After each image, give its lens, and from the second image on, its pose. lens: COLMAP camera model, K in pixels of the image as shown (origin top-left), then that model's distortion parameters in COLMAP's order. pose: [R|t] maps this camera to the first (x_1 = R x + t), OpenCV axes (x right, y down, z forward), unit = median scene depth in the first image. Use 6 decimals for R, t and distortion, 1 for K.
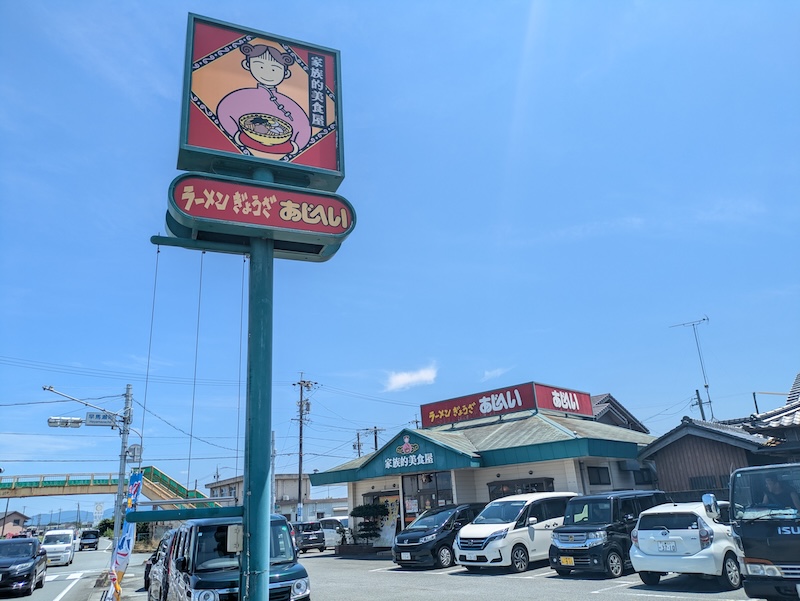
lens RADIAL K [[585.1, 0, 398.3], [0, 585.1, 298.3], [0, 0, 1]] dist [0.026697, 0.001722]
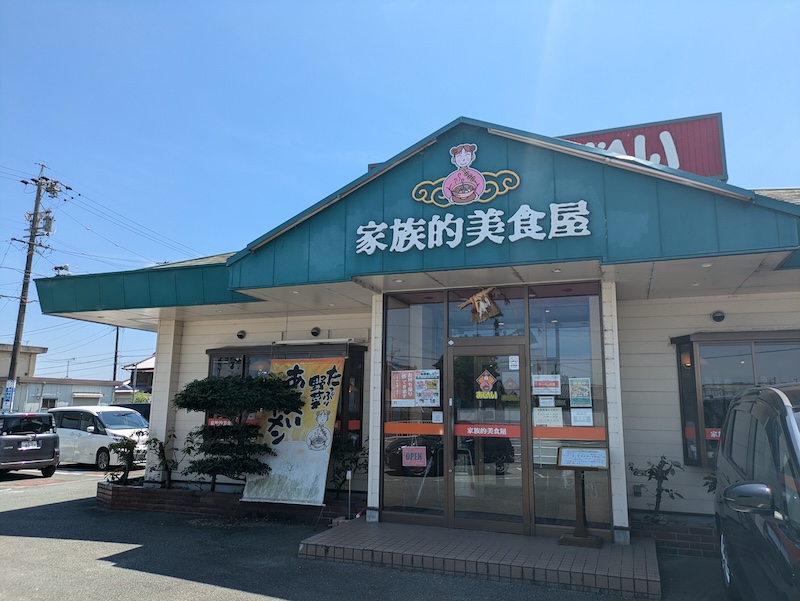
lens RADIAL K [[585.1, 0, 398.3], [0, 585.1, 298.3], [0, 0, 1]] dist [0.026697, 0.001722]
pose [[0.915339, 0.138019, 0.378292, -0.093327], [-0.194070, 0.974330, 0.114100, 0.239645], [-0.352833, -0.177855, 0.918628, 0.636663]]
